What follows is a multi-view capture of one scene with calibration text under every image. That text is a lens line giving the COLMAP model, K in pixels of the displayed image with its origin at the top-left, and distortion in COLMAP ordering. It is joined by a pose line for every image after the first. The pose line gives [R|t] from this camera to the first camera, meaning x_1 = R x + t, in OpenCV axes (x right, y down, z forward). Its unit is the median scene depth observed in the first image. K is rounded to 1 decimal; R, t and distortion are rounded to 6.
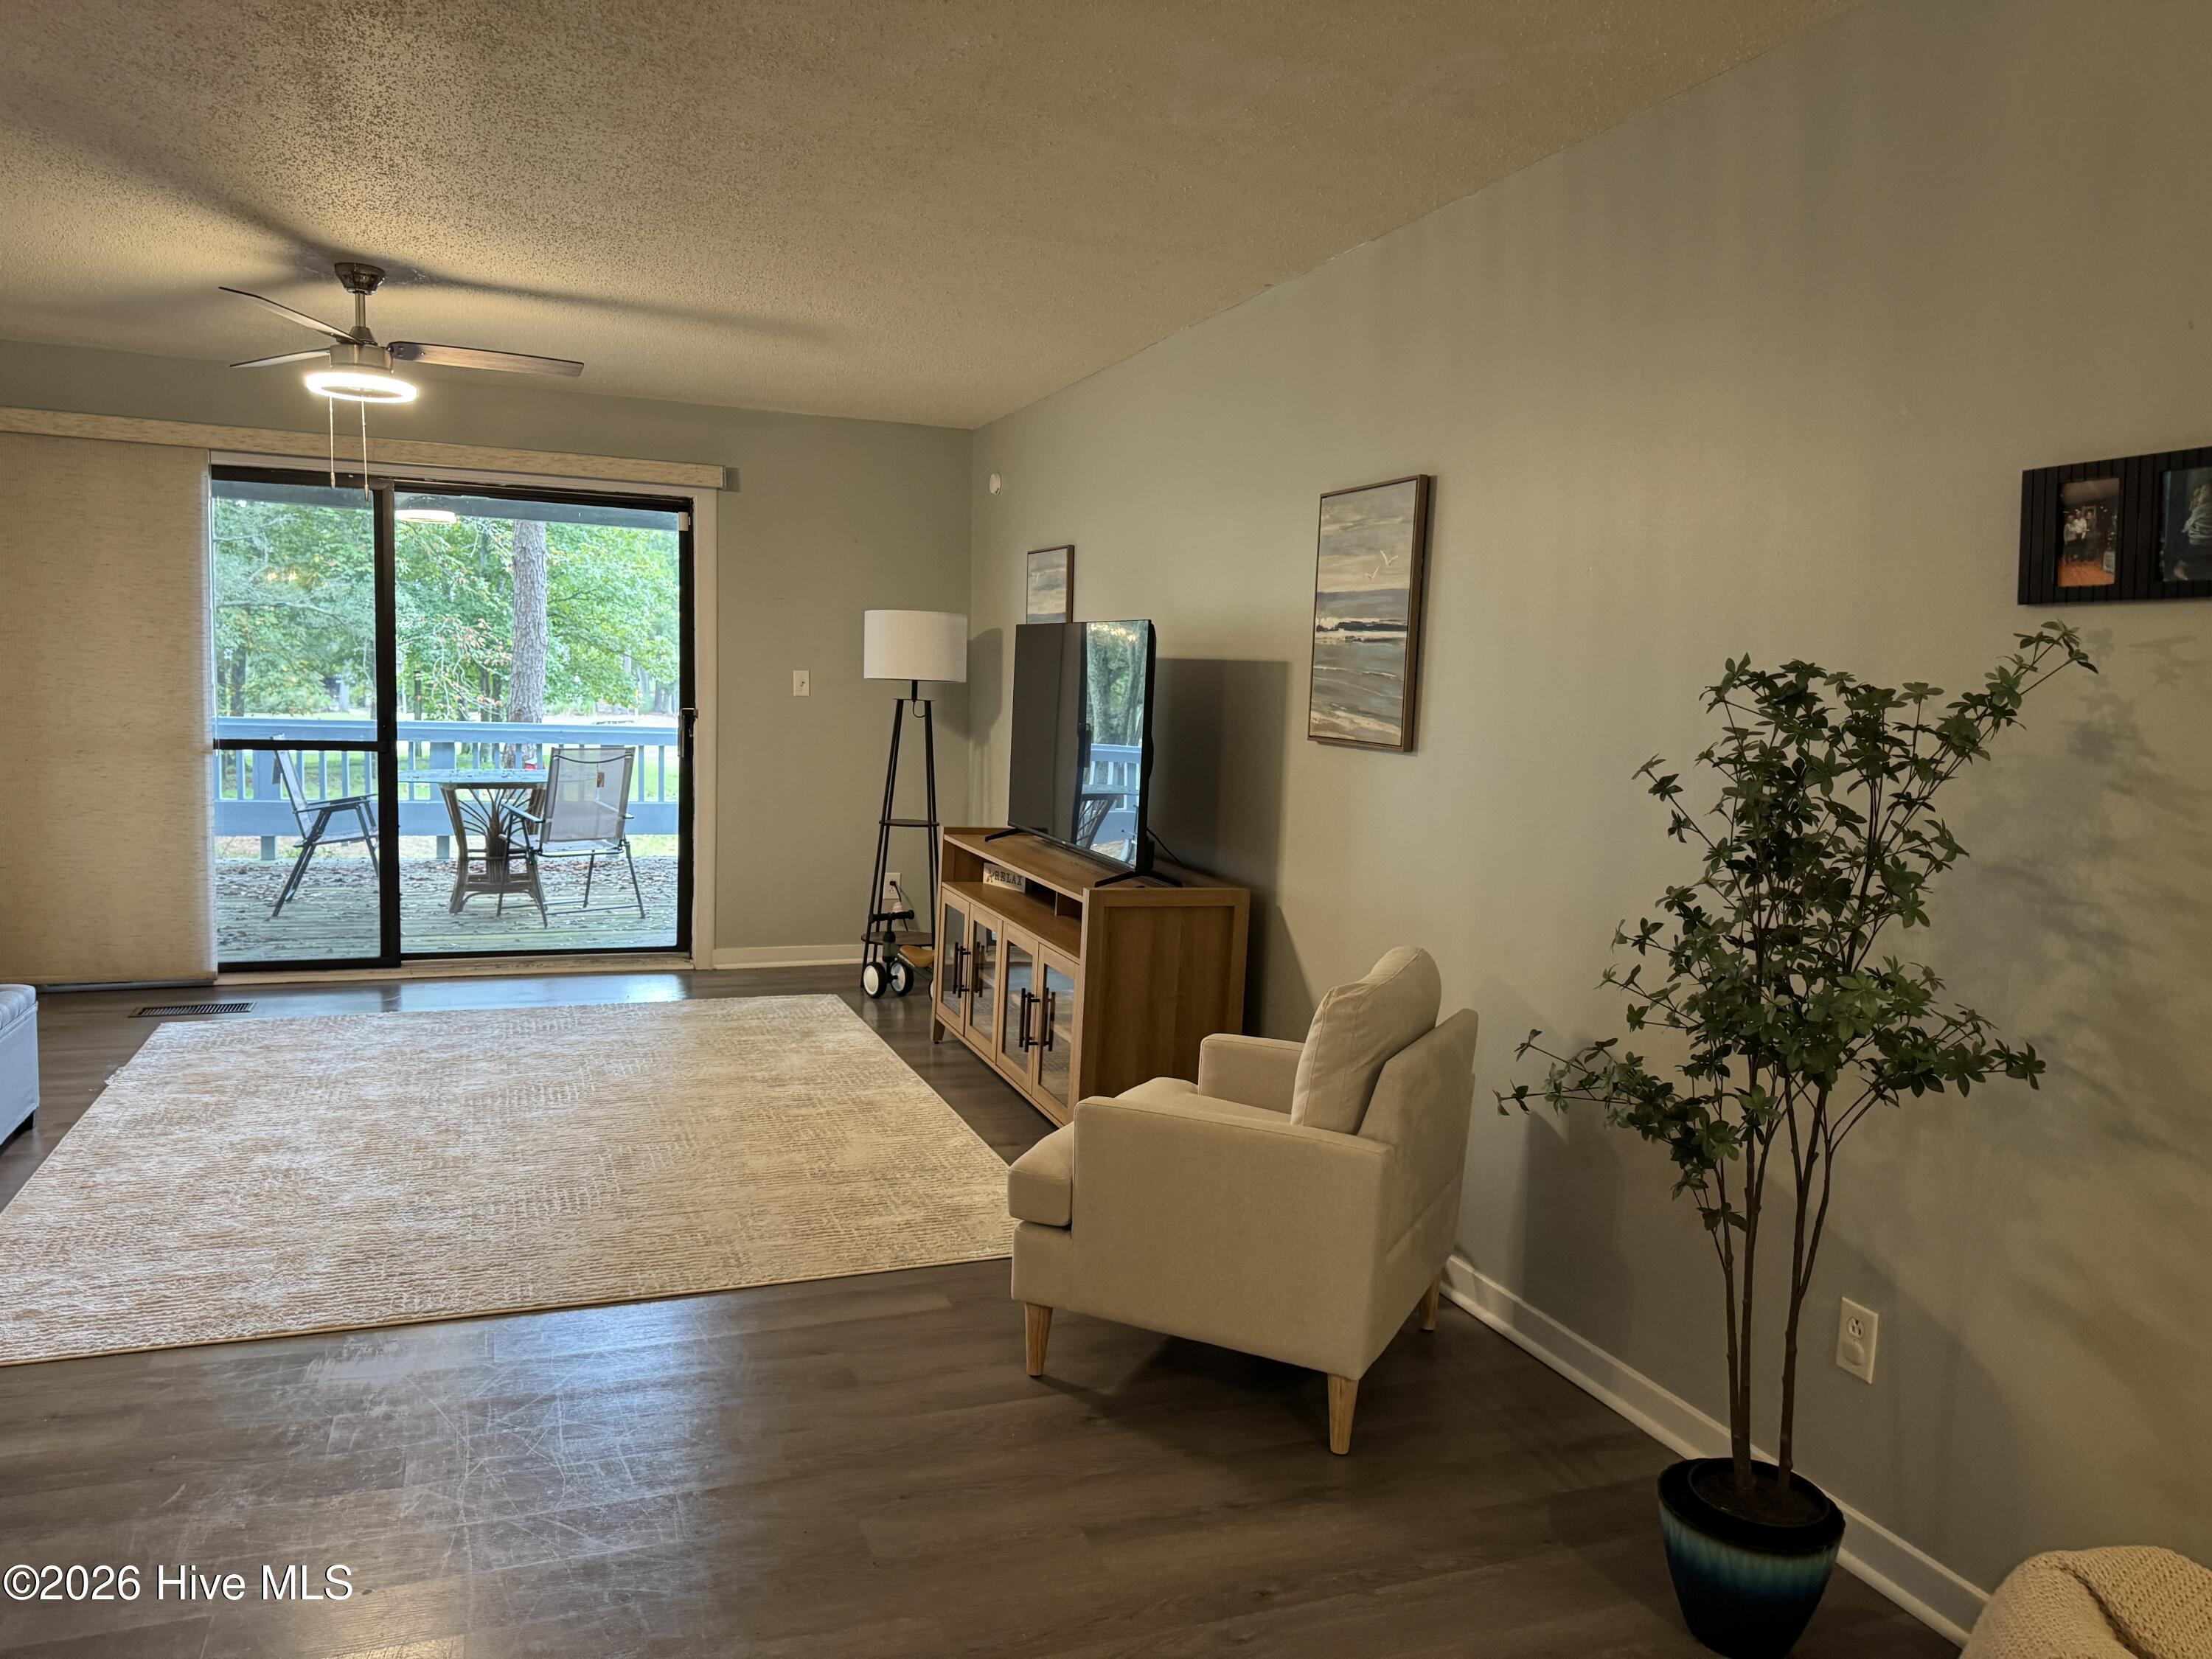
lens RADIAL K [[1560.1, 0, 1106.0], [0, 1560.1, 829.5], [0, 0, 1]] dist [0.106021, -0.139266]
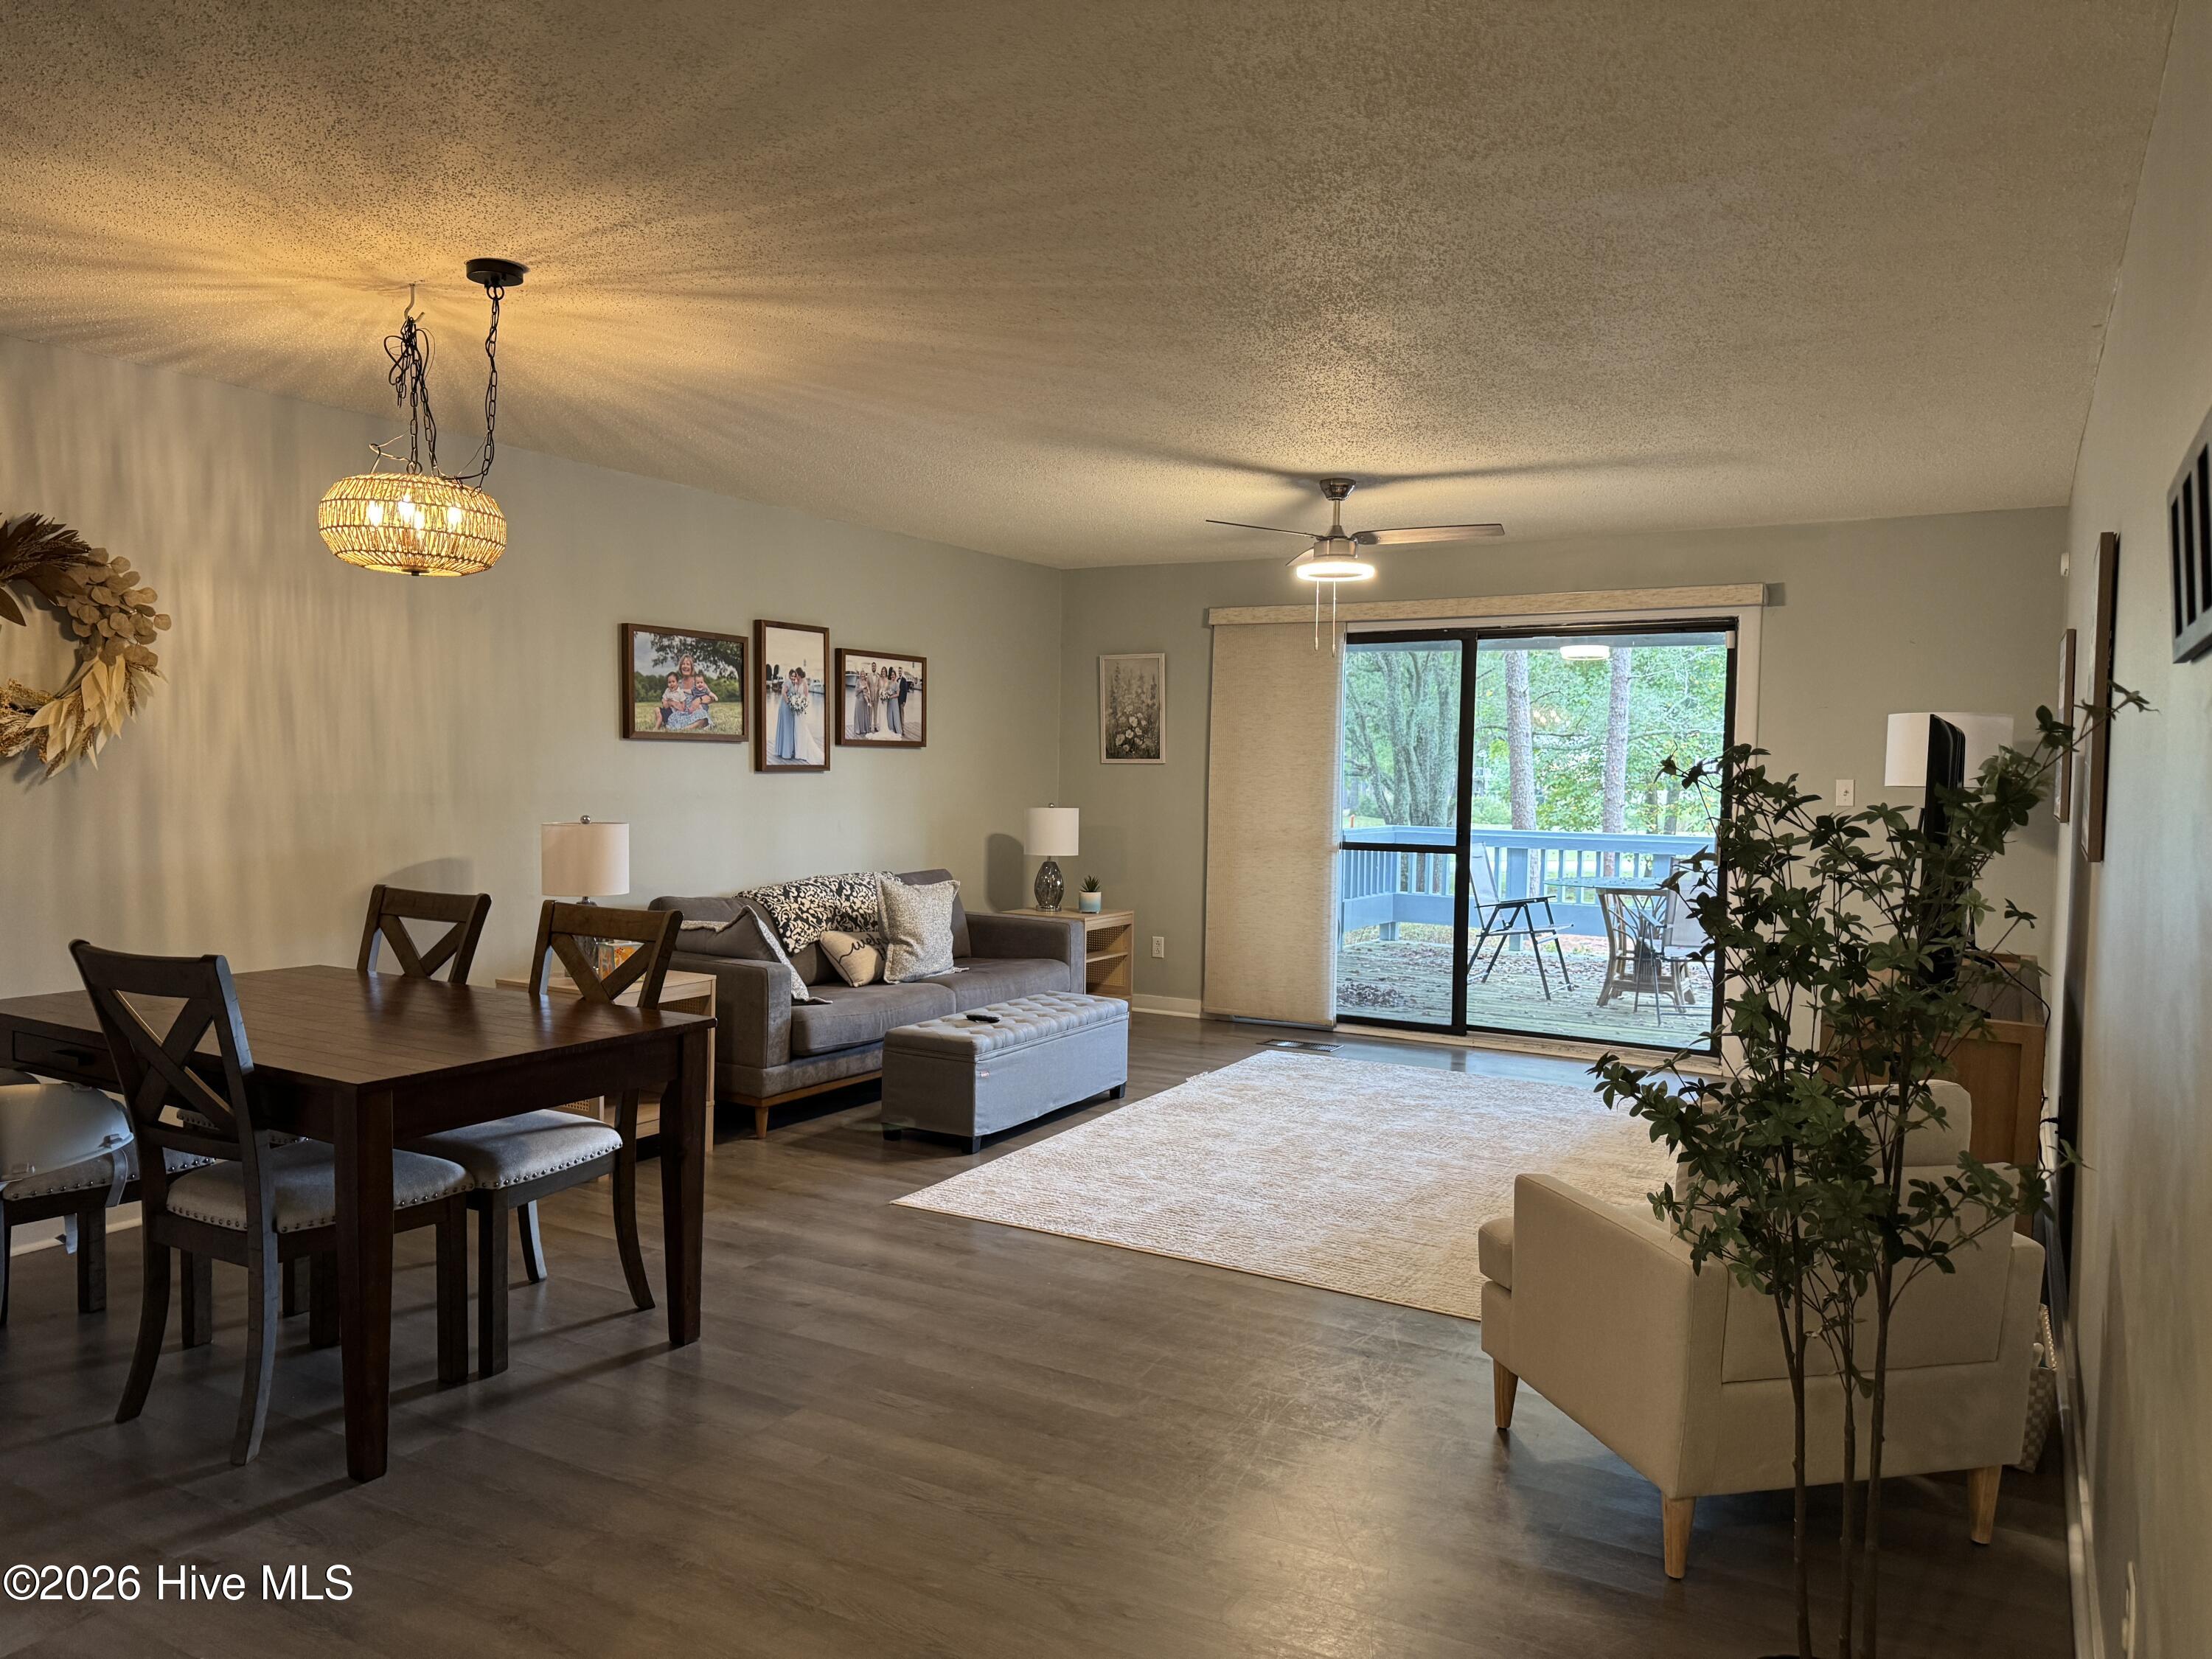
lens RADIAL K [[1560.1, 0, 1106.0], [0, 1560.1, 829.5], [0, 0, 1]] dist [0.106021, -0.139266]
pose [[0.629431, 0.007802, -0.777017, 0.327921], [-0.068252, 0.996640, -0.045281, 0.004798], [0.774053, 0.081534, 0.627849, 0.045863]]
